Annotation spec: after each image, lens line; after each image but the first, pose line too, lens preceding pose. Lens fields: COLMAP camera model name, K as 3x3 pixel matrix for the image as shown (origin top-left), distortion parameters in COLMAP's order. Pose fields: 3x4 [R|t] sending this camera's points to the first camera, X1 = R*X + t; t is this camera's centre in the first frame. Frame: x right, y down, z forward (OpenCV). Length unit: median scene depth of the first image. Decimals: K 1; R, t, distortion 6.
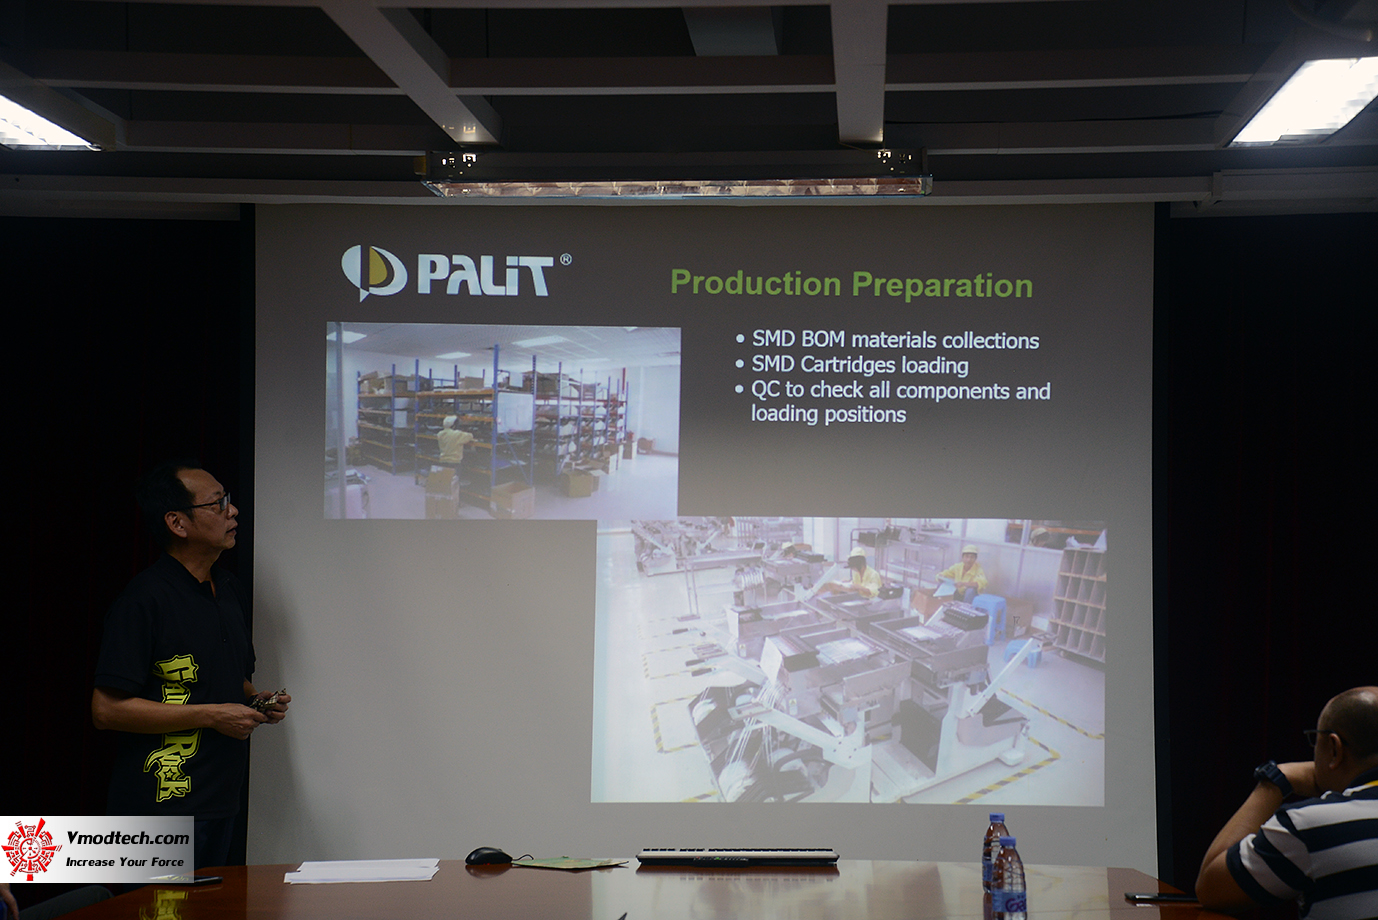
lens RADIAL K [[3183.3, 0, 689.0], [0, 3183.3, 460.0], [0, 0, 1]] dist [0.710516, 1.596460]
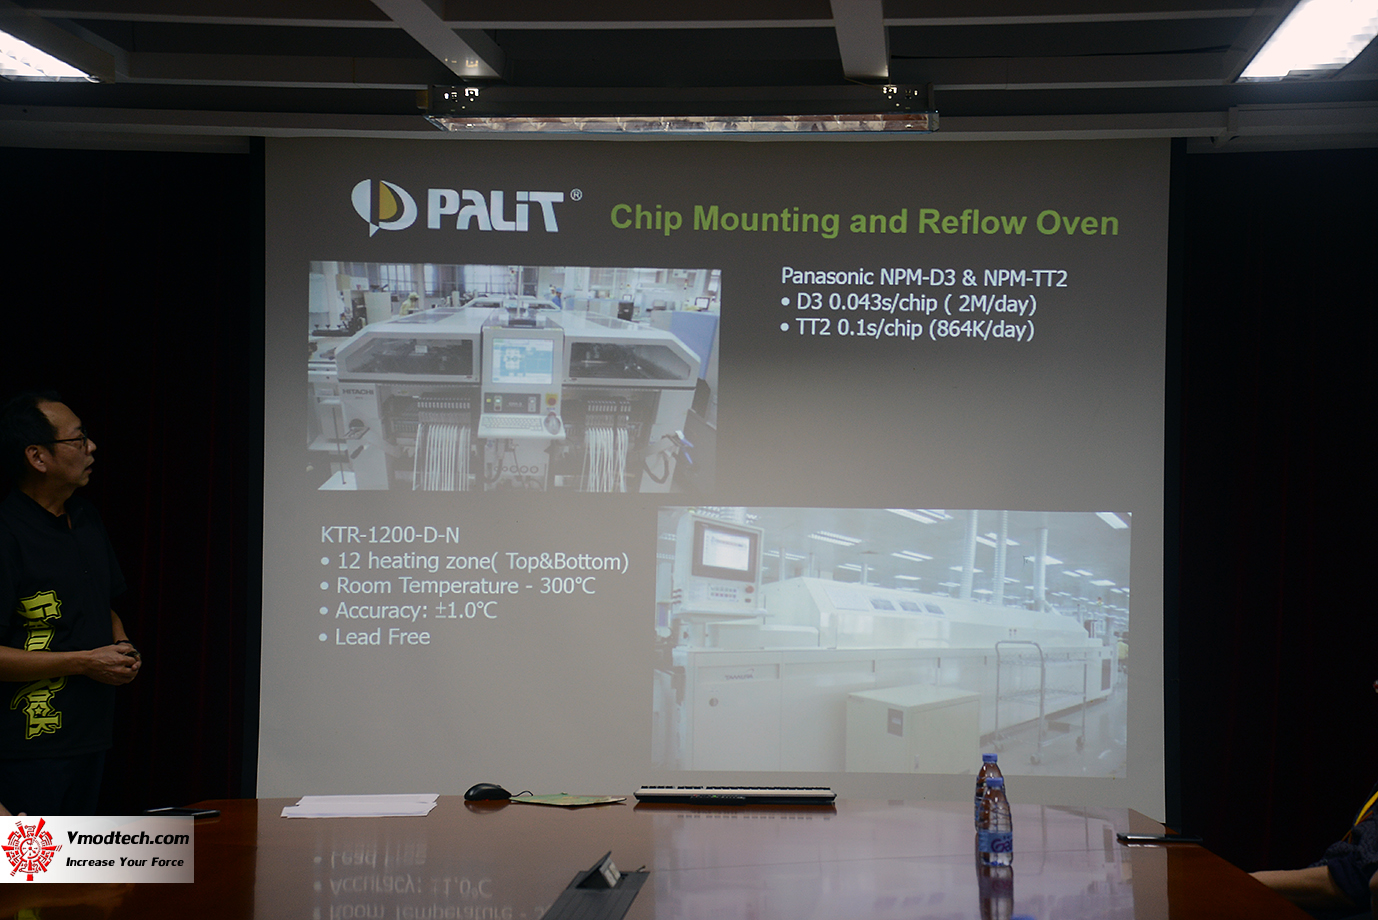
lens RADIAL K [[3183.3, 0, 689.0], [0, 3183.3, 460.0], [0, 0, 1]] dist [0.710516, 1.596460]
pose [[0.999800, 0.005443, -0.019225, 0.018386], [-0.005032, 0.999759, 0.021352, -0.002035], [0.019337, -0.021251, 0.999587, 0.003827]]
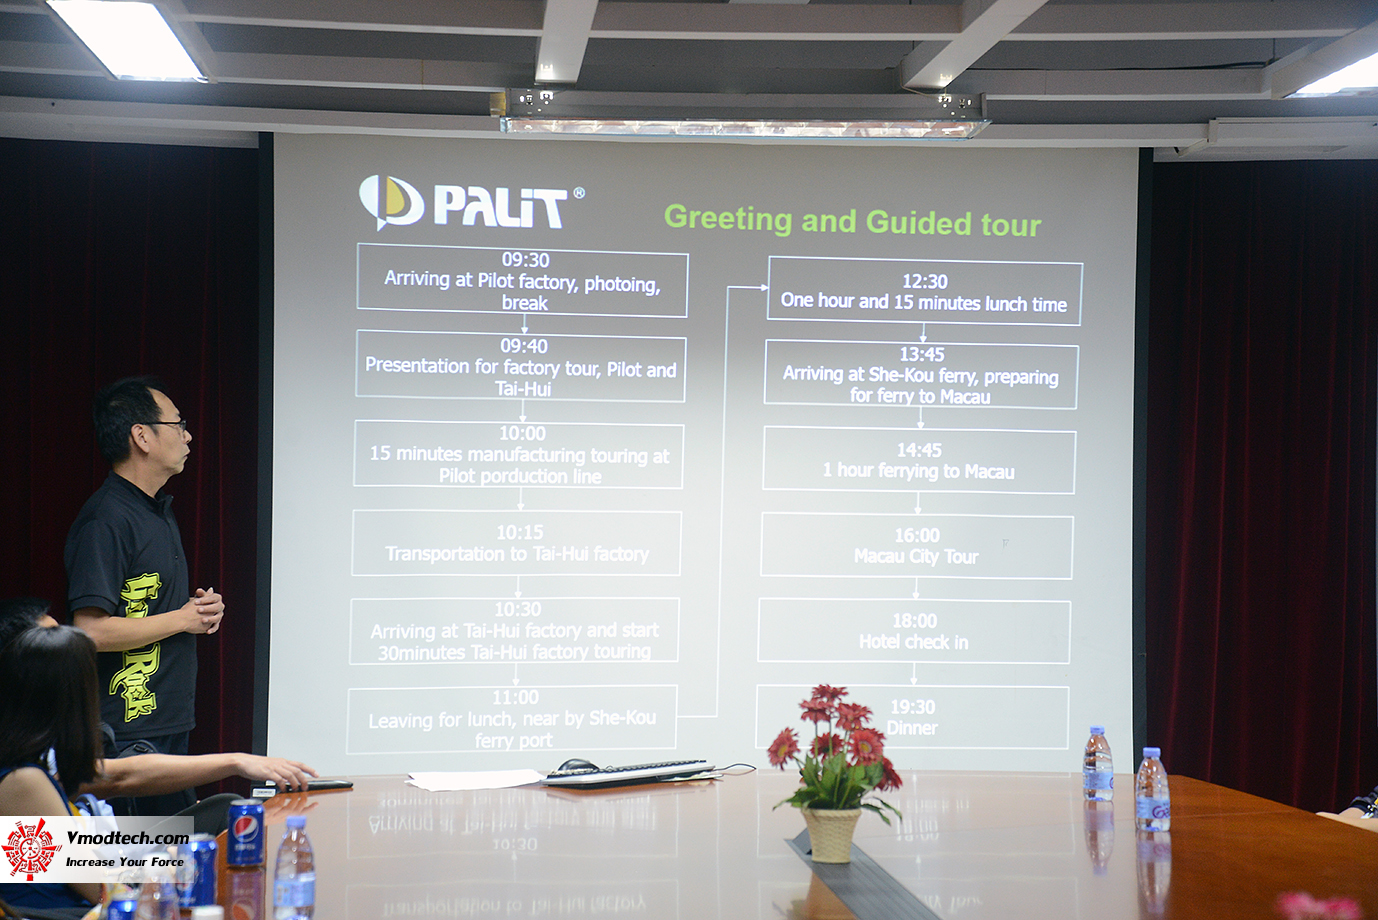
lens RADIAL K [[3125.8, 0, 689.0], [0, 3125.8, 460.0], [0, 0, 1]] dist [0.732369, 0.270520]
pose [[0.991565, 0.005845, 0.129477, -0.153074], [-0.009258, 0.999625, 0.025777, -0.003492], [-0.129278, -0.026758, 0.991247, -0.015631]]
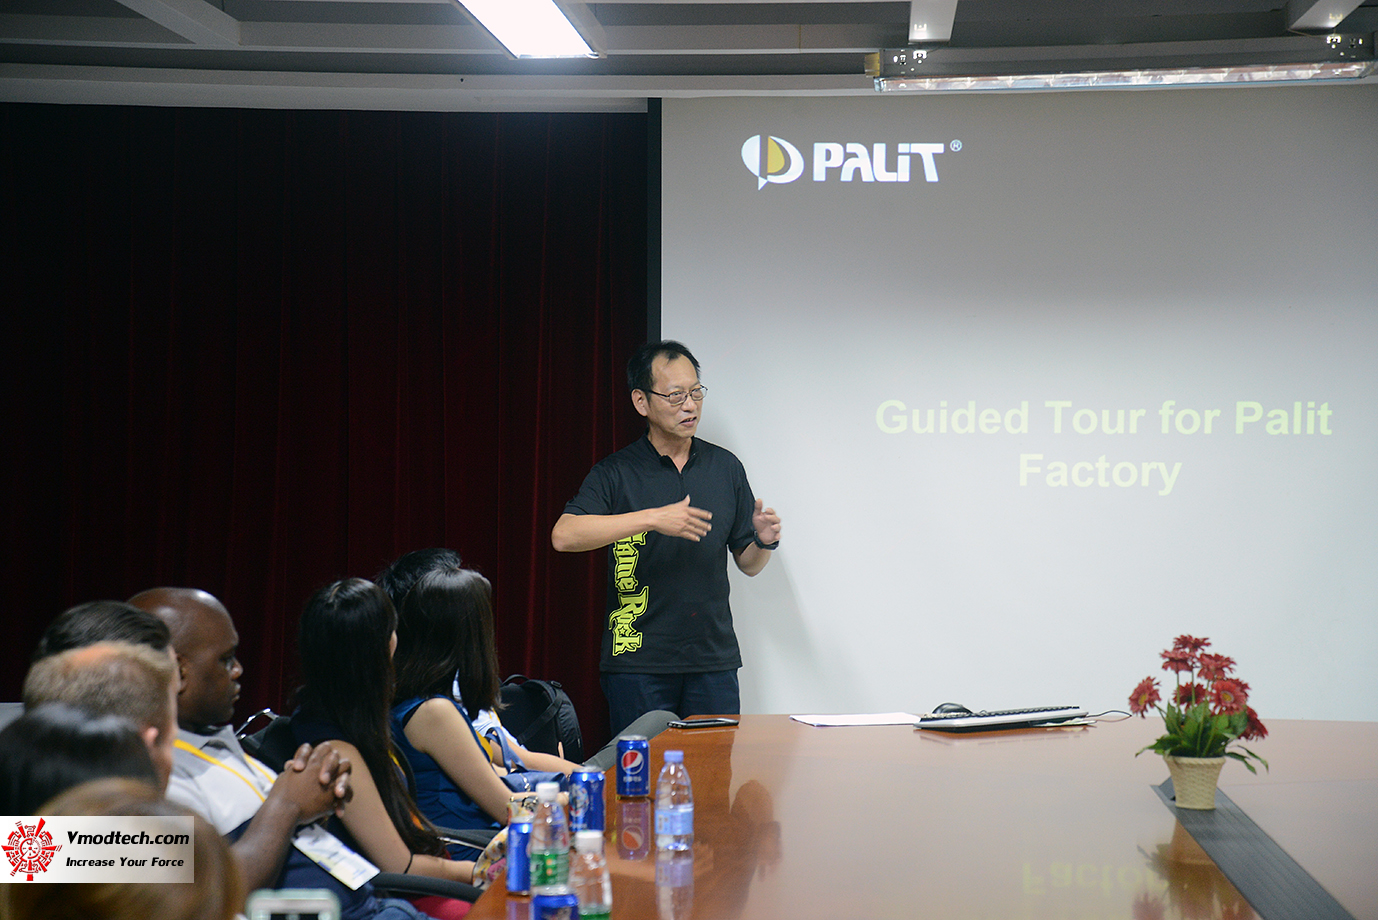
lens RADIAL K [[3183.3, 0, 689.0], [0, 3183.3, 460.0], [0, 0, 1]] dist [0.710516, 1.596460]
pose [[0.999997, -0.002070, 0.001090, -0.144832], [0.002017, 0.998928, 0.046248, -0.010304], [-0.001184, -0.046245, 0.998929, -0.065043]]
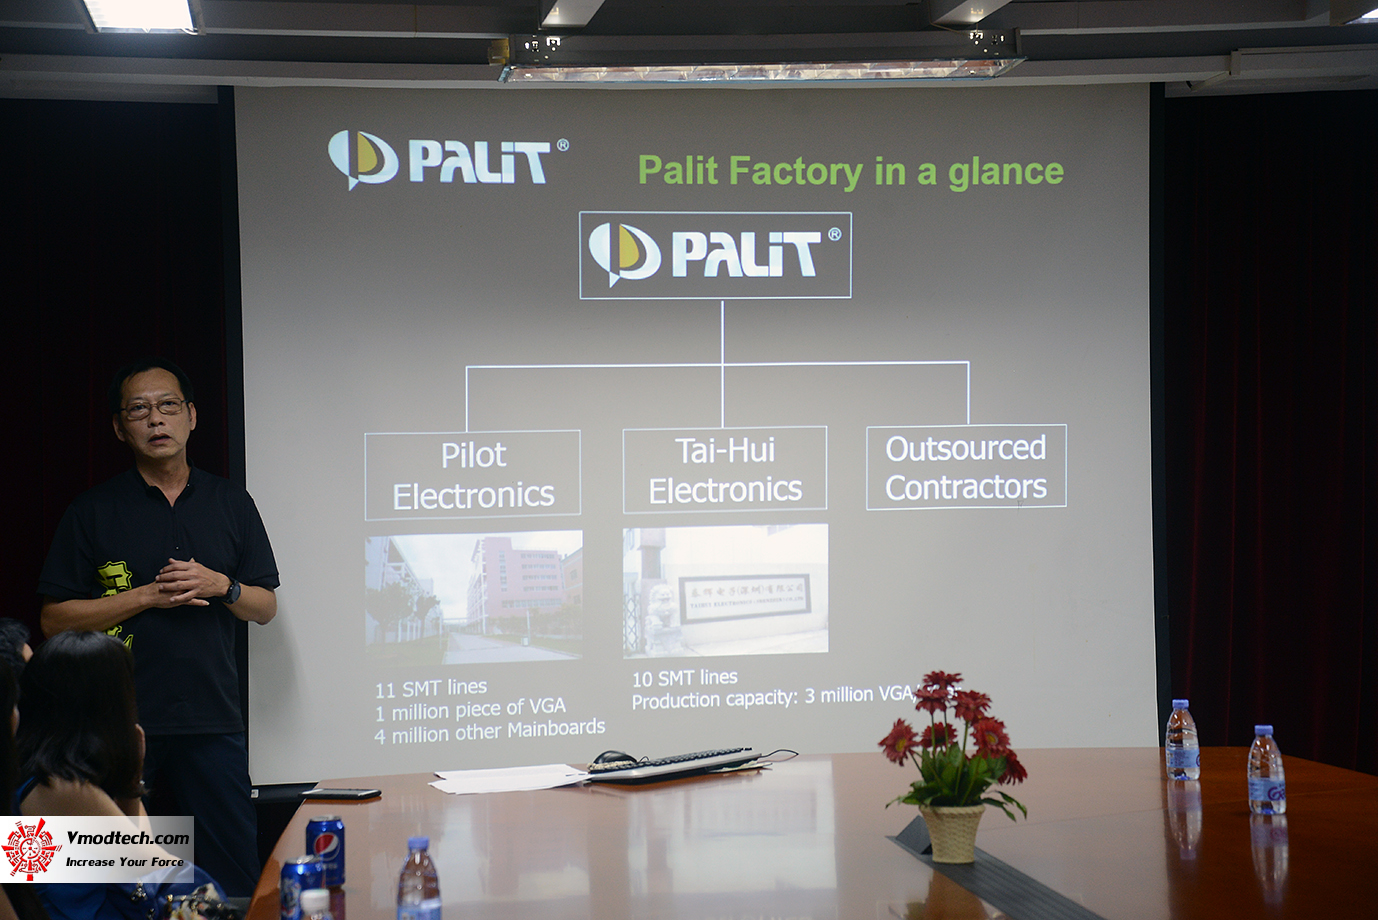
lens RADIAL K [[3183.3, 0, 689.0], [0, 3183.3, 460.0], [0, 0, 1]] dist [0.710516, 1.596460]
pose [[0.981927, -0.024221, 0.187705, -0.211835], [0.016706, 0.998998, 0.041514, -0.008166], [-0.188523, -0.037628, 0.981348, 0.039389]]
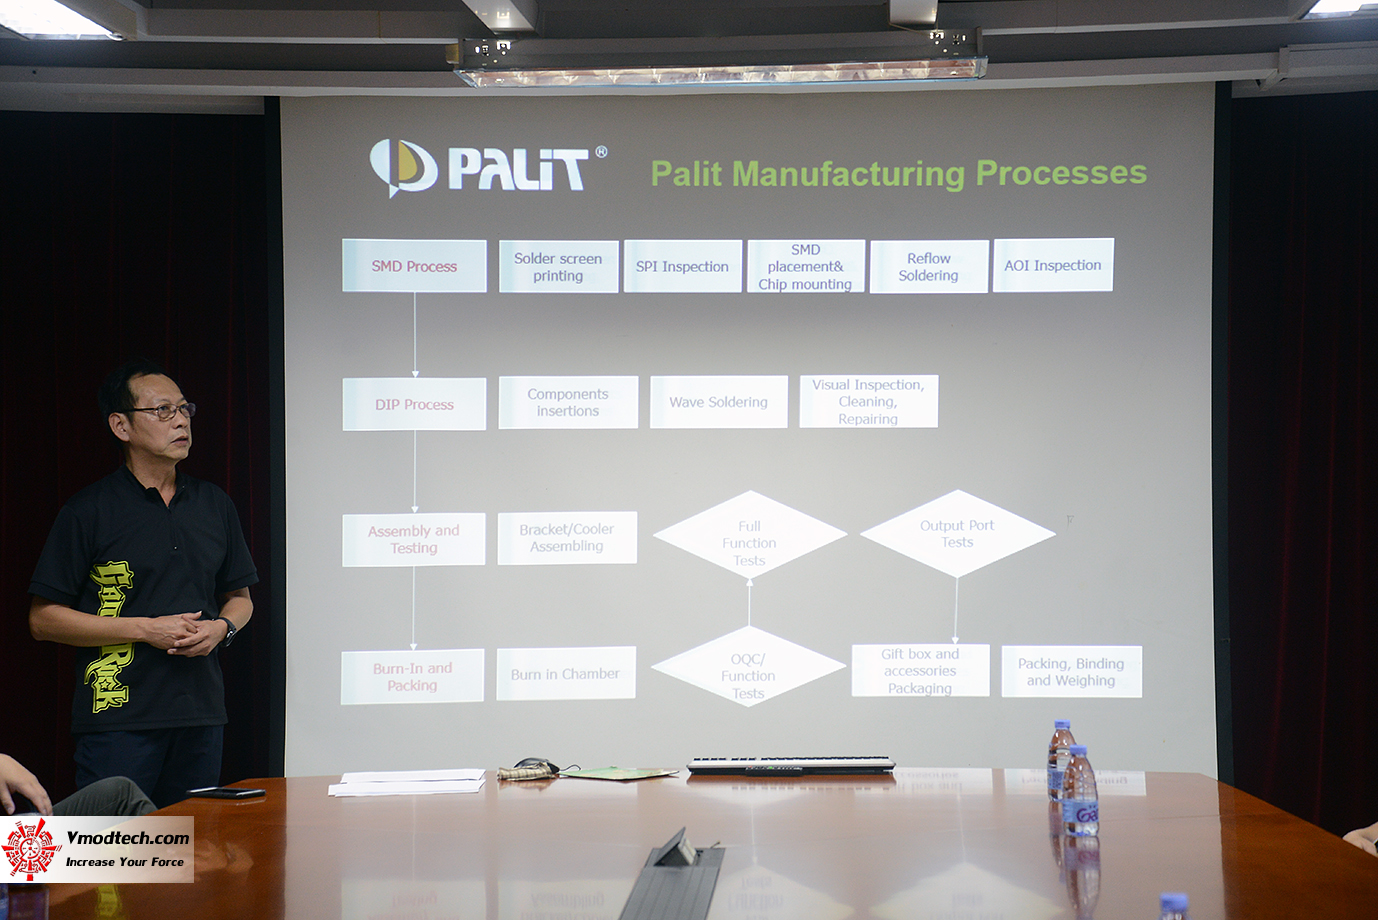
lens RADIAL K [[3183.3, 0, 689.0], [0, 3183.3, 460.0], [0, 0, 1]] dist [0.710516, 1.596460]
pose [[0.999930, -0.010931, -0.004633, -0.009763], [0.011075, 0.999416, 0.032321, -0.000776], [0.004277, -0.032370, 0.999467, 0.032017]]
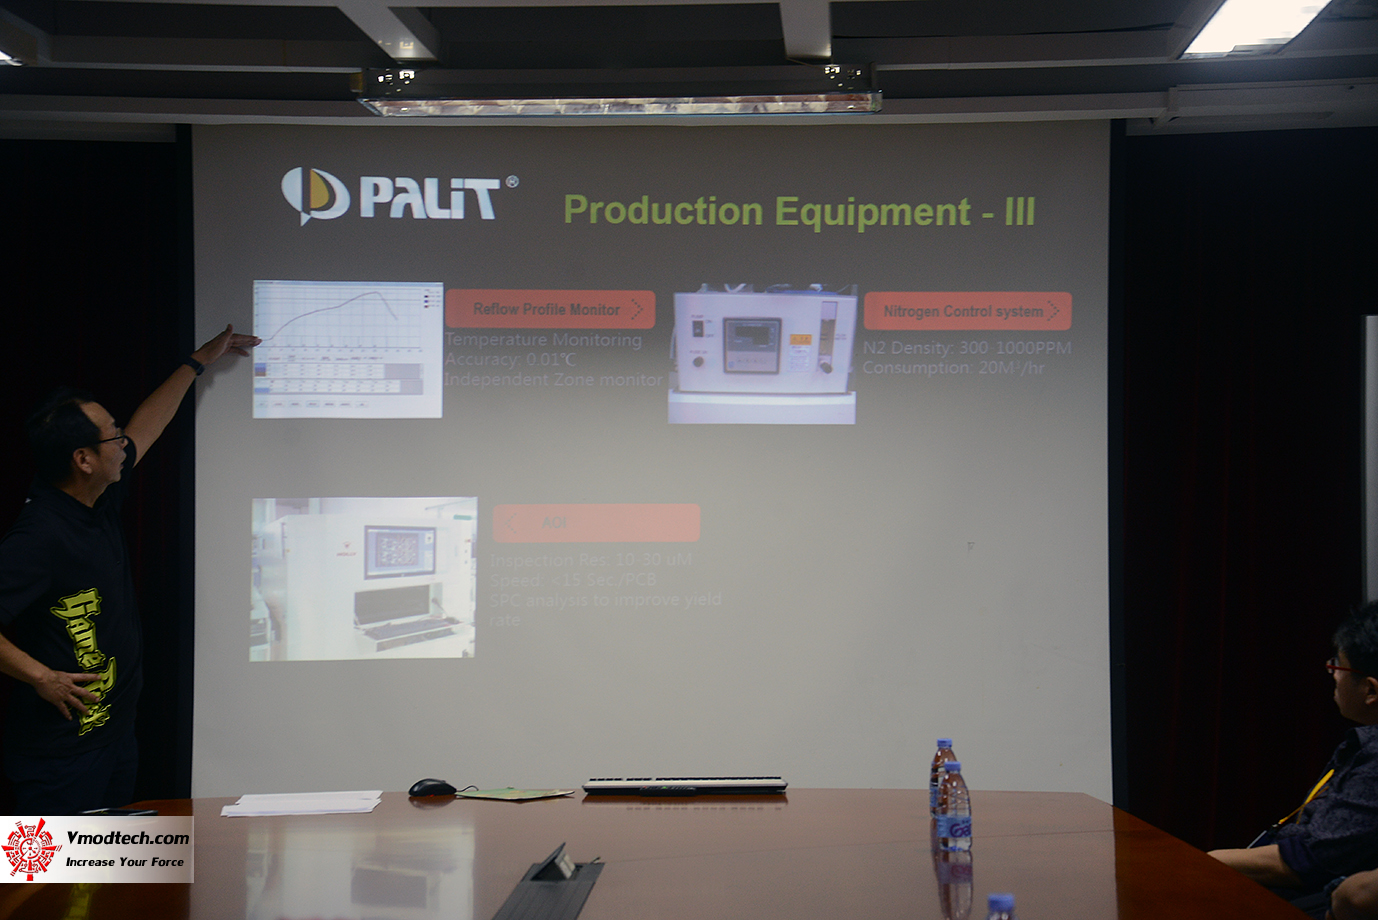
lens RADIAL K [[3183.3, 0, 689.0], [0, 3183.3, 460.0], [0, 0, 1]] dist [0.710516, 1.596460]
pose [[0.999961, -0.006430, 0.006011, 0.010416], [0.006307, 0.999775, 0.020253, 0.003319], [-0.006139, -0.020214, 0.999777, 0.018125]]
